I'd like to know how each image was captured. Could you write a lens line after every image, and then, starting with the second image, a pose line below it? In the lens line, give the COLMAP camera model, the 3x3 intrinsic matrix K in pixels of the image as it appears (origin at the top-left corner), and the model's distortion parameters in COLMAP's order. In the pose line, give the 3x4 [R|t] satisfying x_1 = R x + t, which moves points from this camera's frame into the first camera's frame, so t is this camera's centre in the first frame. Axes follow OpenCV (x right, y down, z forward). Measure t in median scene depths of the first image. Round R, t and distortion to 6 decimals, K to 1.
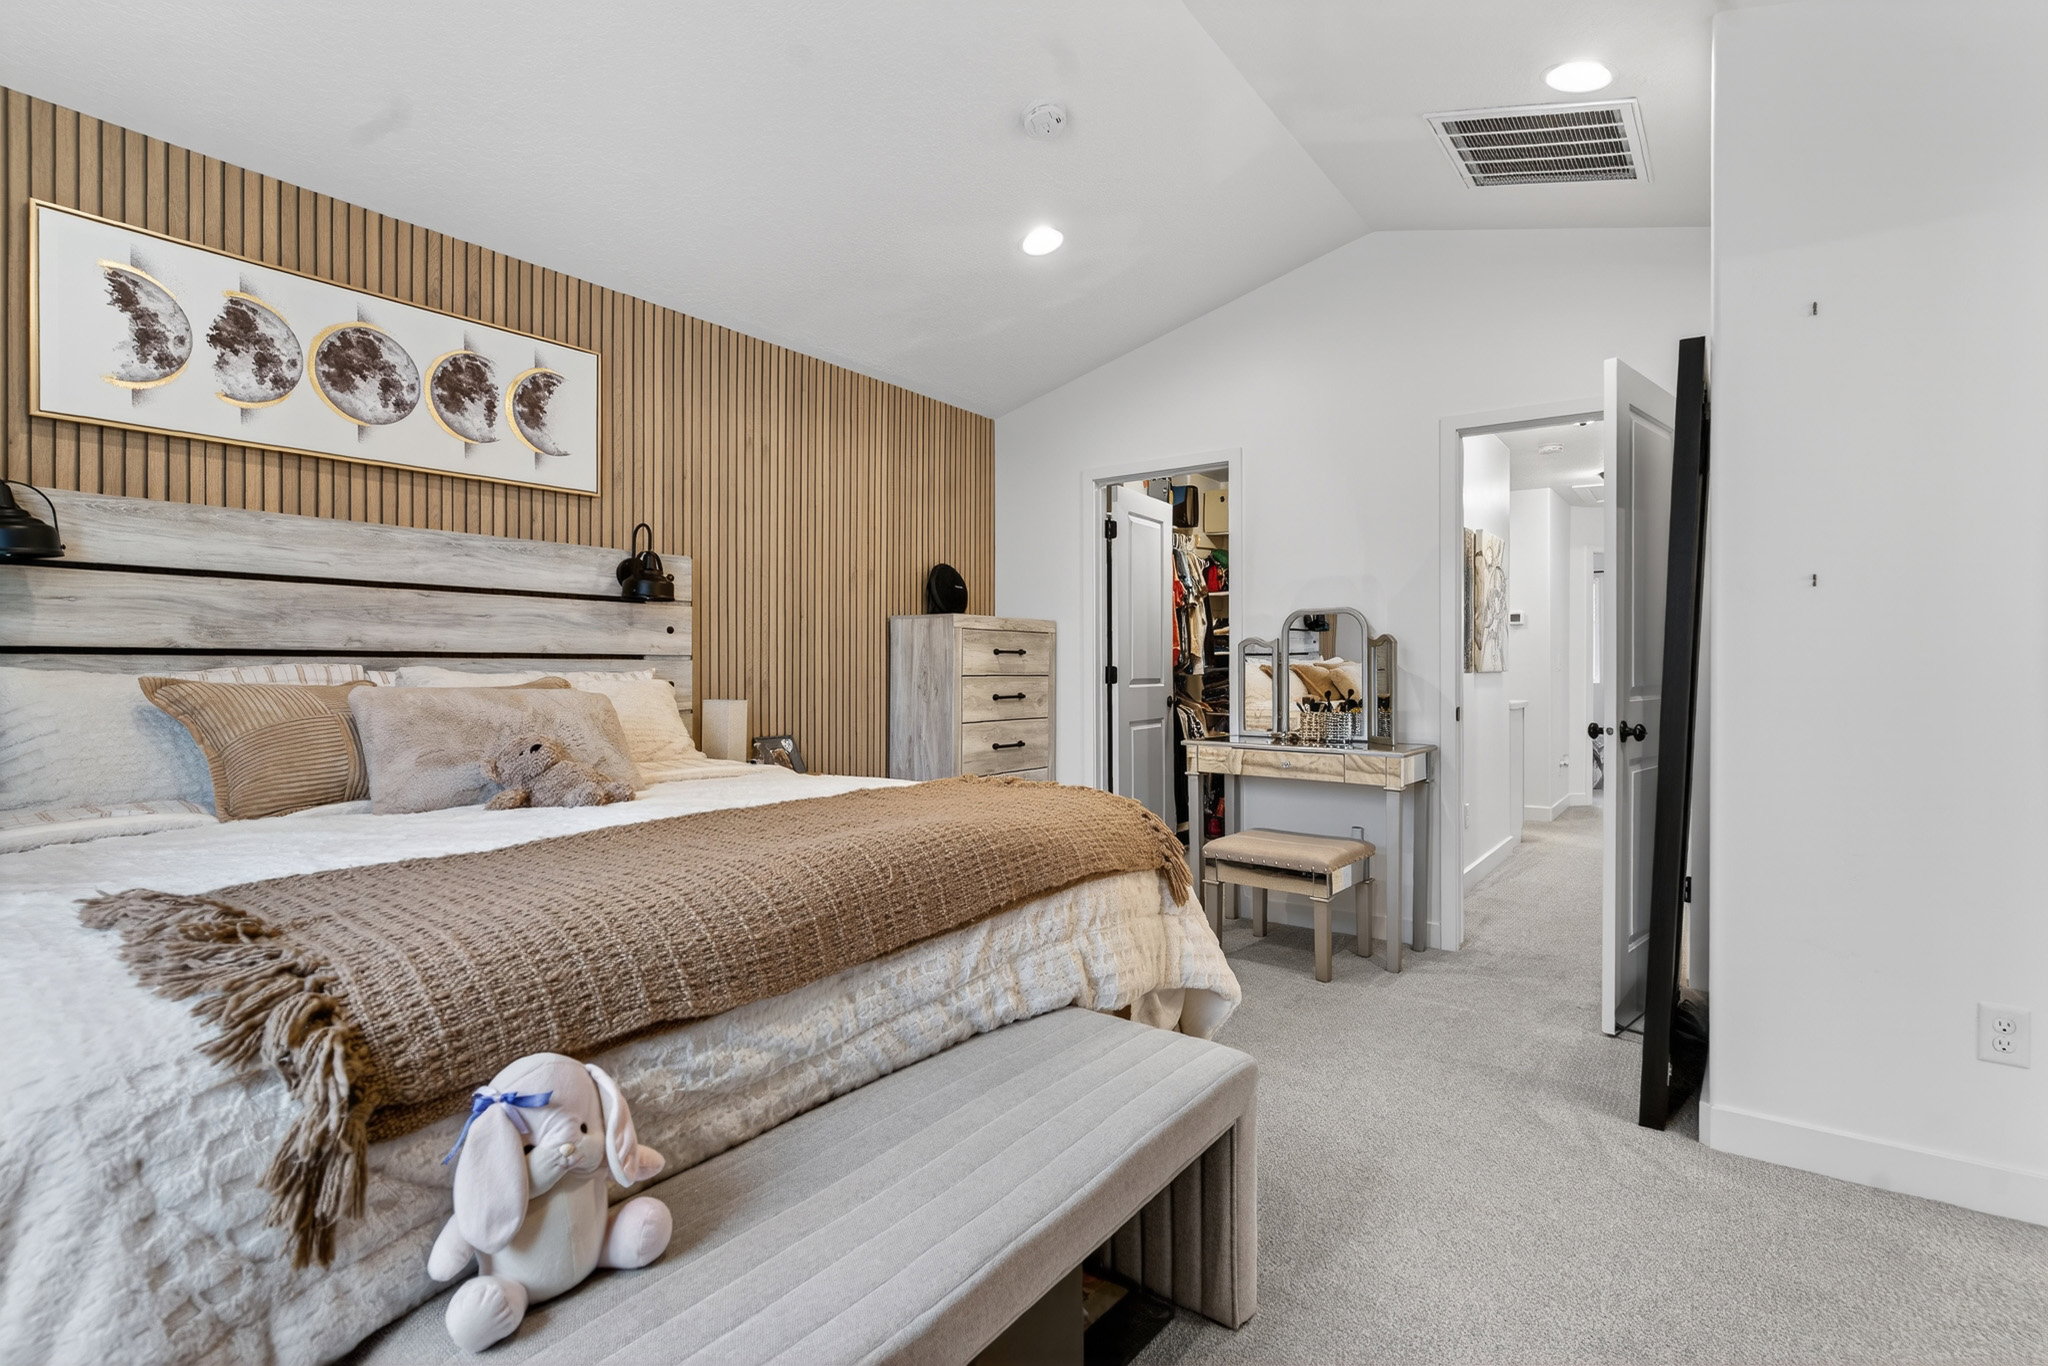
lens RADIAL K [[986.7, 0, 1030.4], [0, 986.7, 666.8], [0, 0, 1]] dist [0.004458, 0.000474]
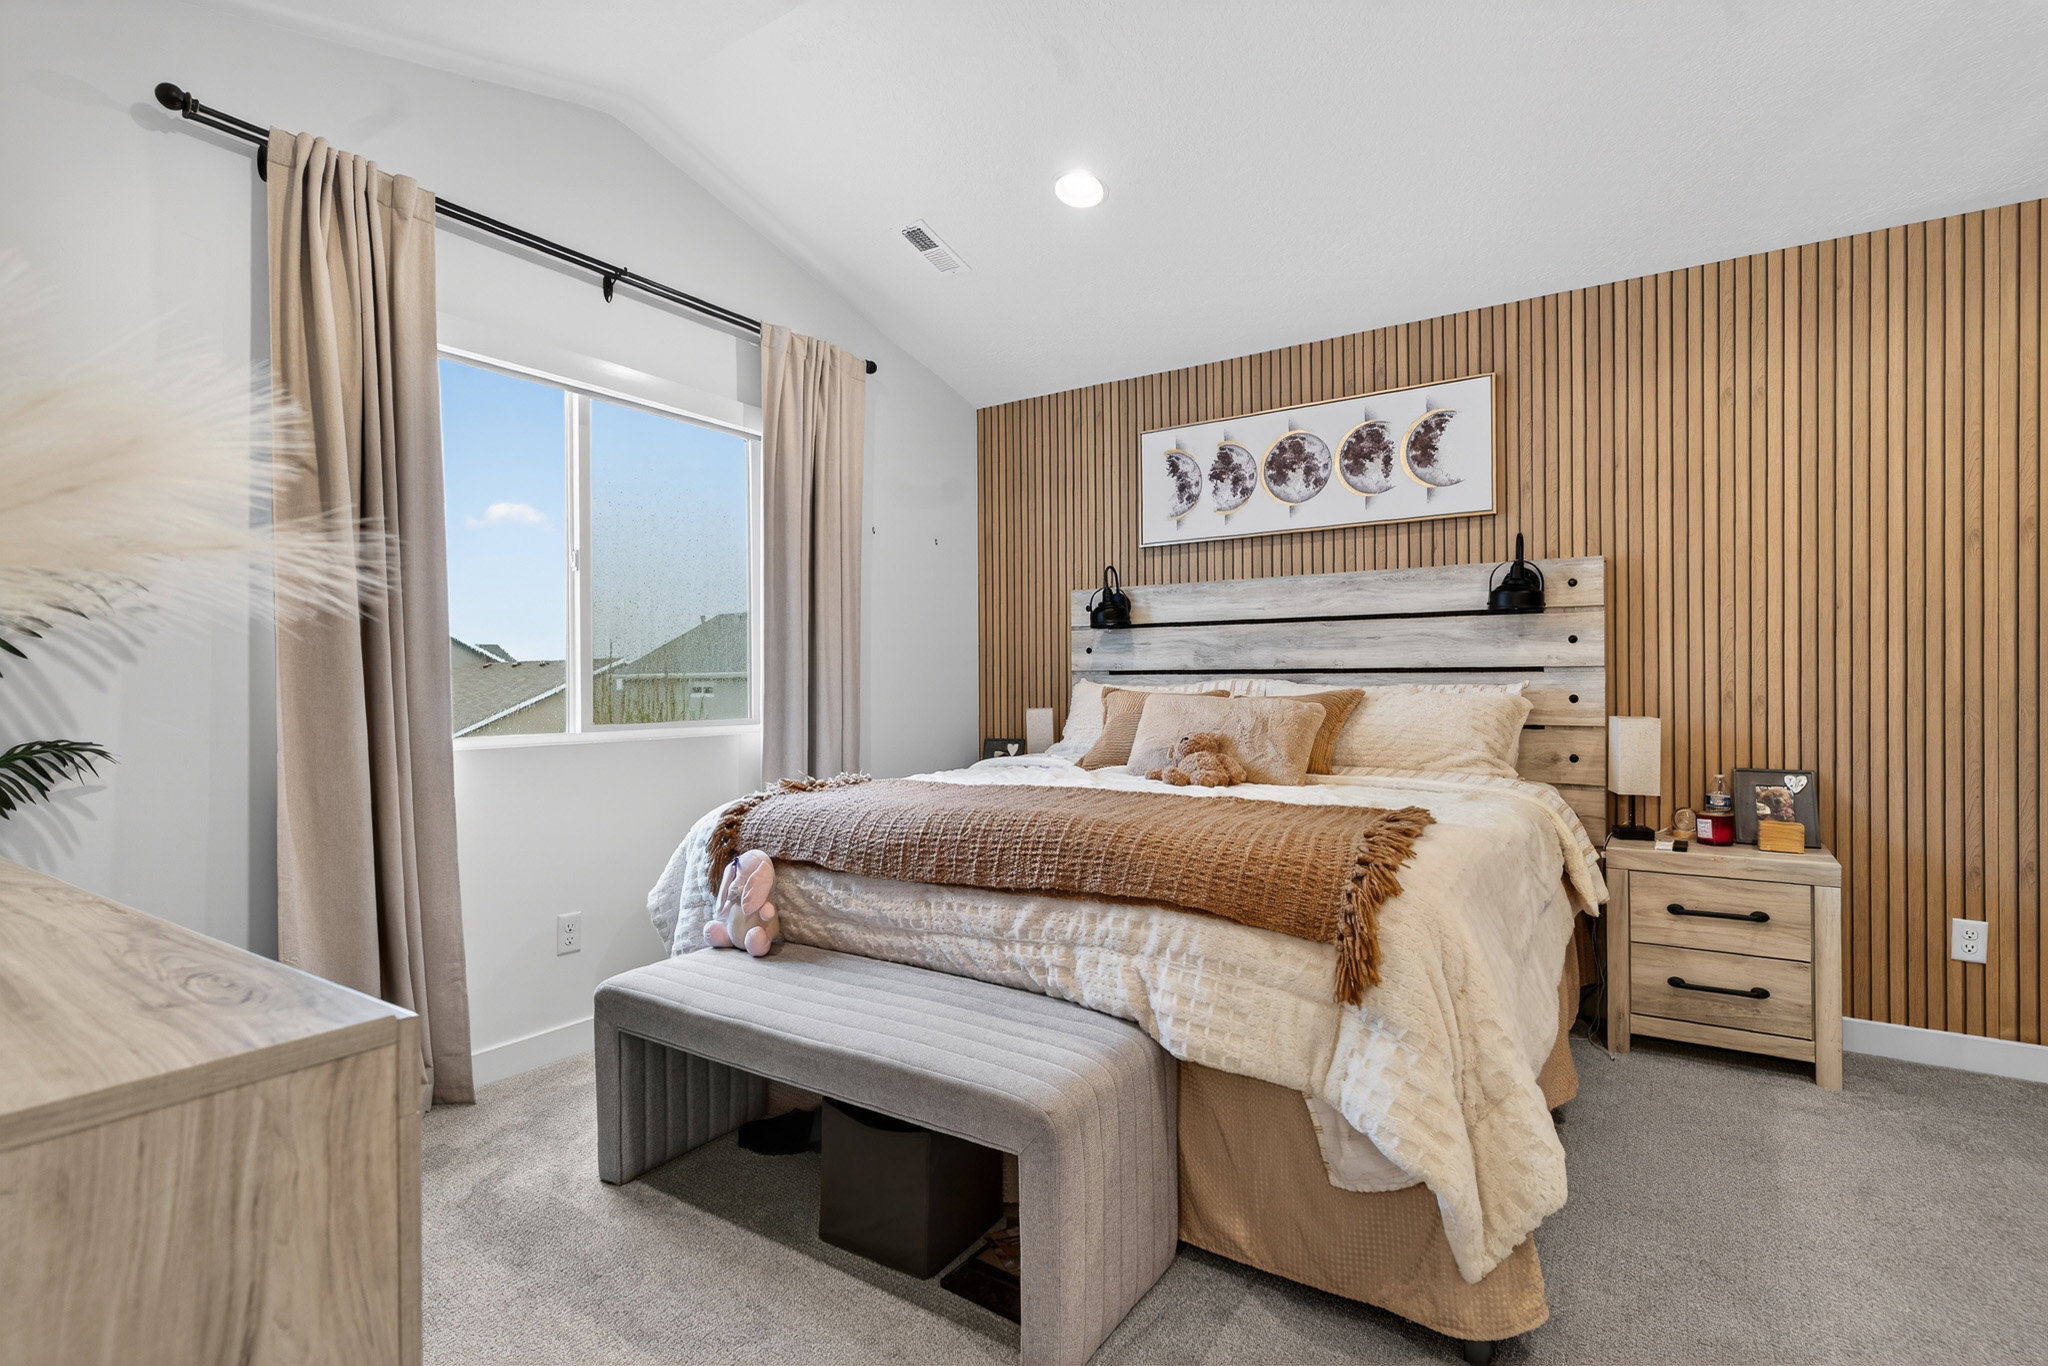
lens RADIAL K [[986.7, 0, 1029.5], [0, 986.7, 690.3], [0, 0, 1]] dist [0.004458, 0.000474]
pose [[0.036309, 0.008172, -0.999307, 0.669254], [0.005313, 0.999951, 0.008370, 0.000266], [0.999326, -0.005613, 0.036264, 0.563995]]
